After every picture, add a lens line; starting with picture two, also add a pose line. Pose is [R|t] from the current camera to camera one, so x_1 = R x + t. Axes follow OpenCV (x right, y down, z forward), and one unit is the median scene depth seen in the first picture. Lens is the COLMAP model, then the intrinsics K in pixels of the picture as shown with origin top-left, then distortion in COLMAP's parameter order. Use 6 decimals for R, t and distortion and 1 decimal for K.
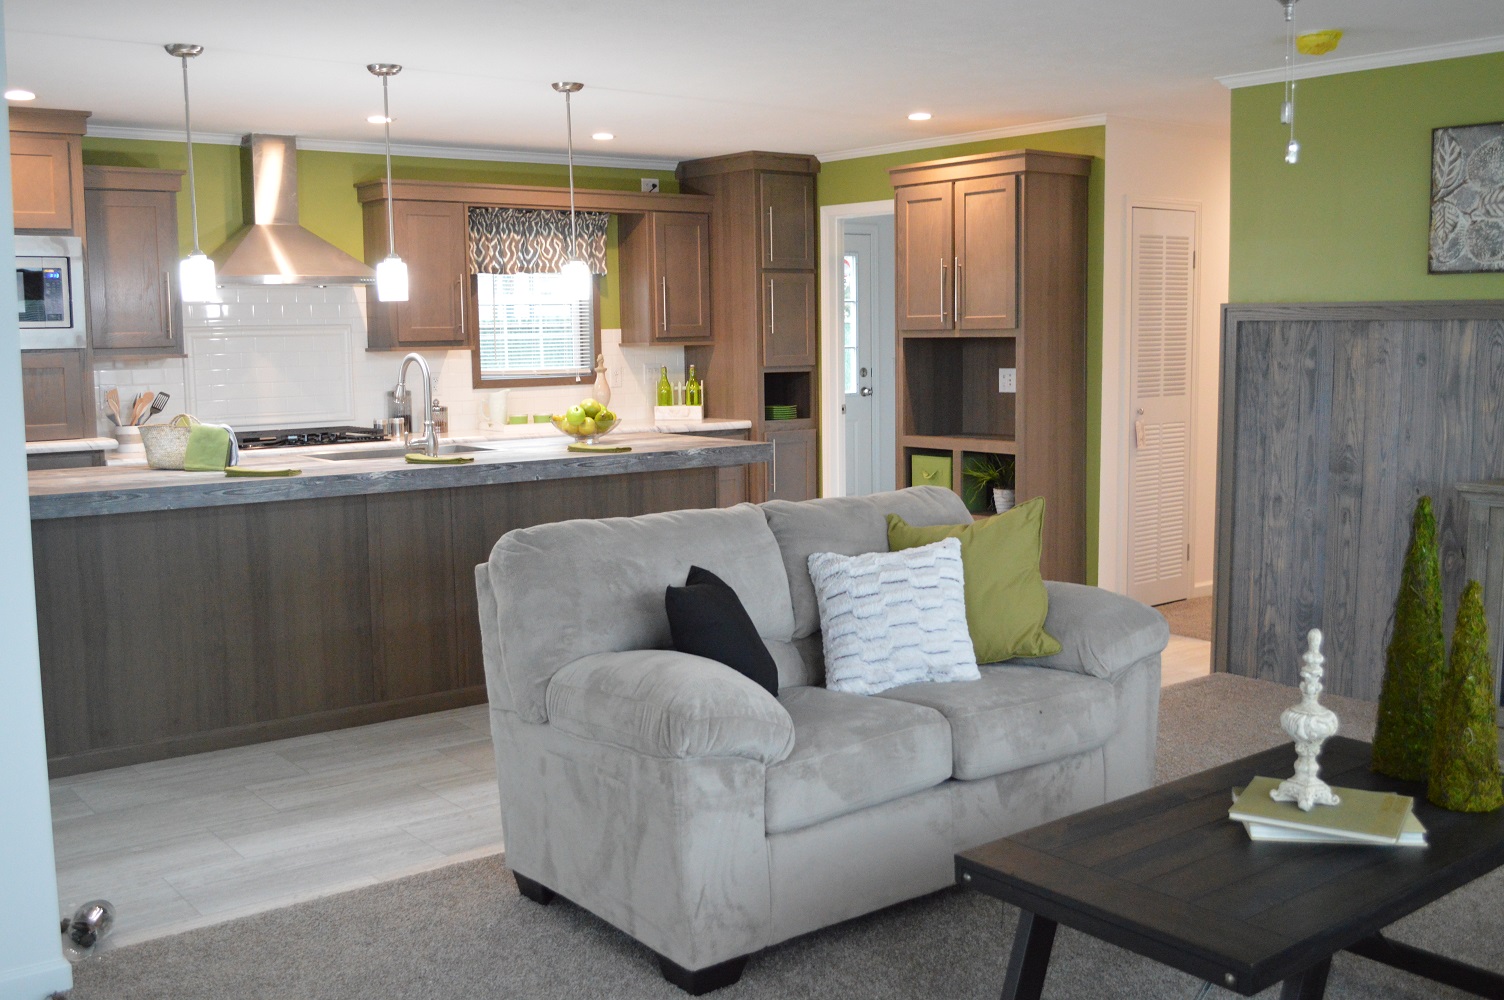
lens RADIAL K [[1523.3, 0, 754.9], [0, 1523.3, 494.0], [0, 0, 1]] dist [-0.065183, 0.000000]
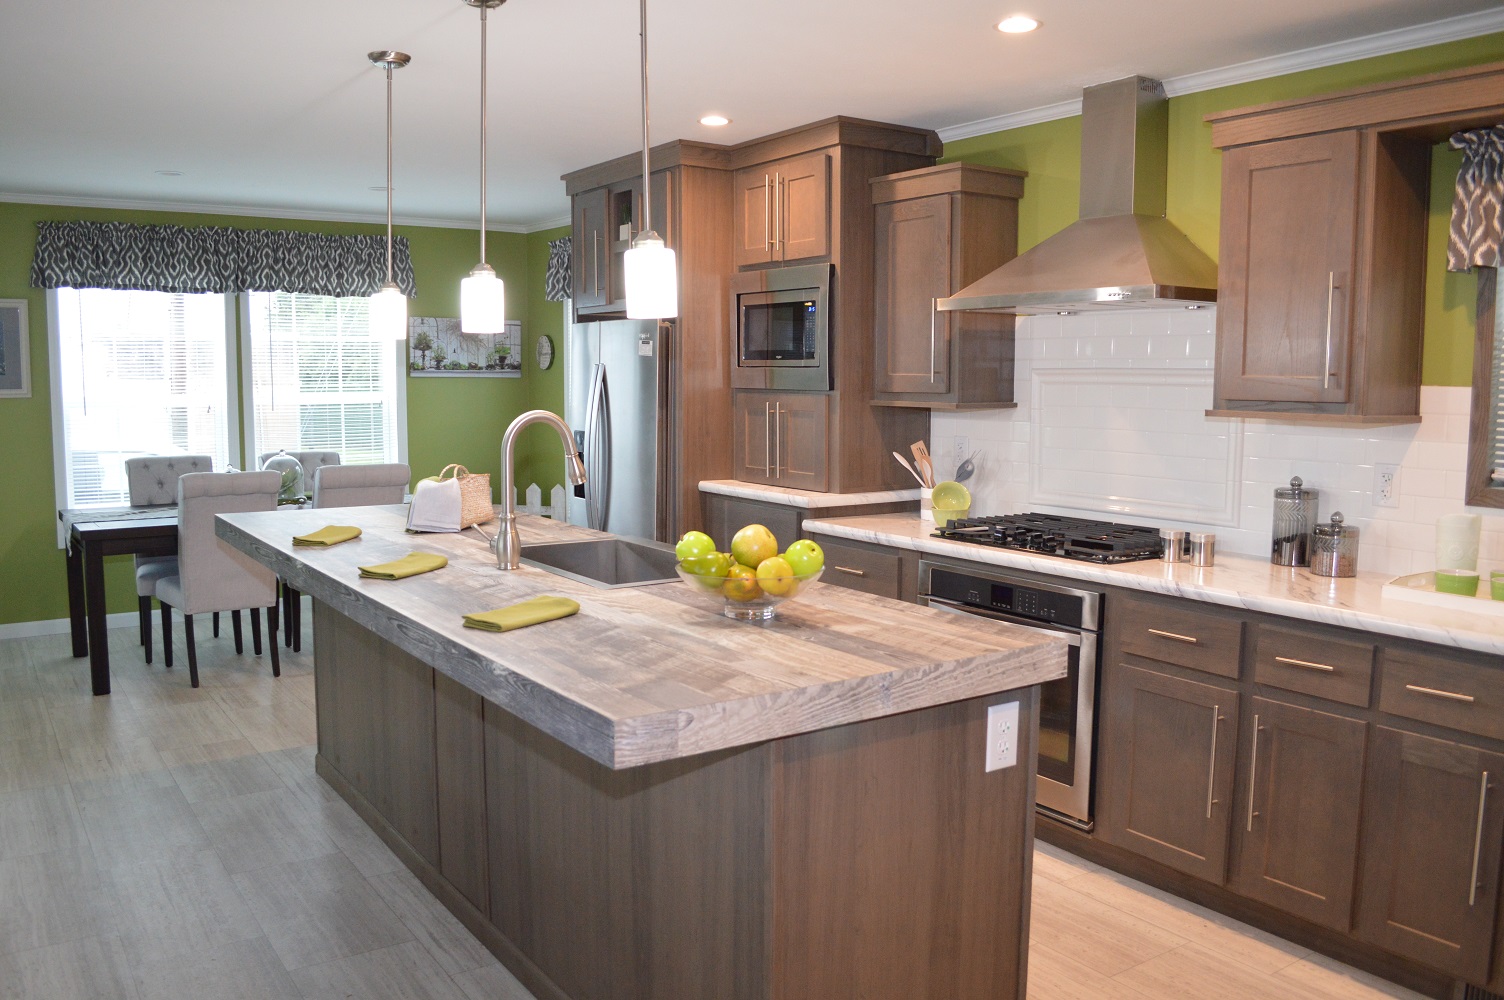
lens RADIAL K [[1197.8, 0, 745.5], [0, 1197.8, 509.9], [0, 0, 1]] dist [-0.065817, -0.010470]
pose [[-0.061976, 0.118631, -0.991002, 0.239224], [-0.118269, 0.985043, 0.125314, -0.102583], [0.991046, 0.124971, -0.047018, 0.926988]]
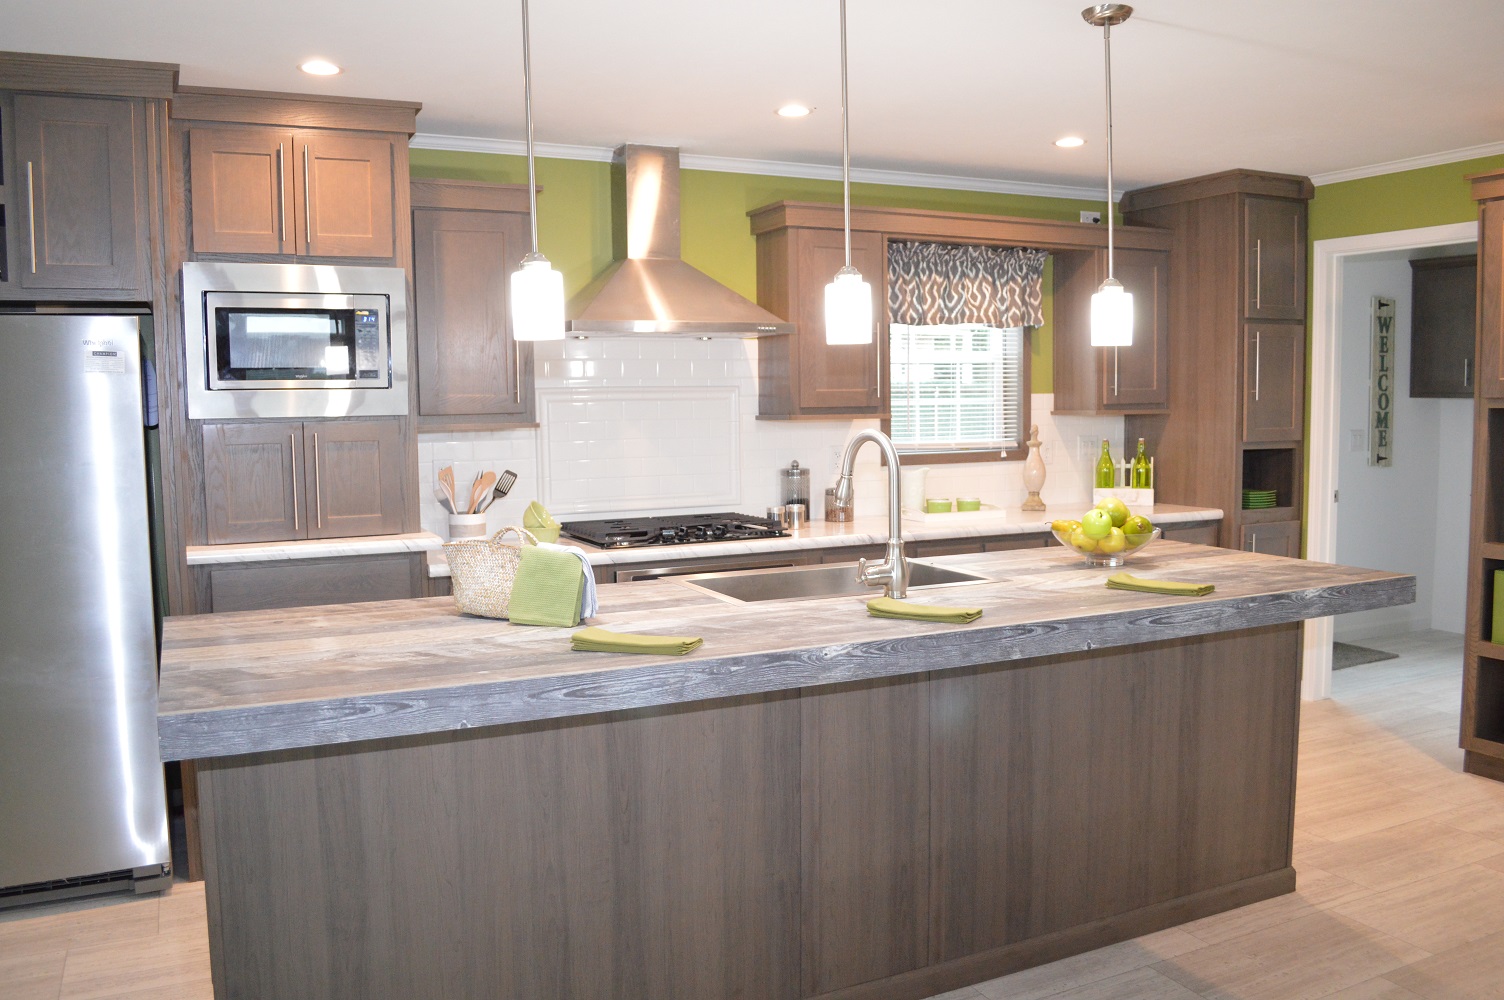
lens RADIAL K [[1197.8, 0, 742.2], [0, 1197.8, 507.2], [0, 0, 1]] dist [-0.065817, -0.010470]
pose [[0.976691, 0.020809, -0.213638, -0.141096], [-0.023890, 0.999644, -0.011847, -0.044140], [0.213316, 0.016674, 0.976841, 0.419140]]
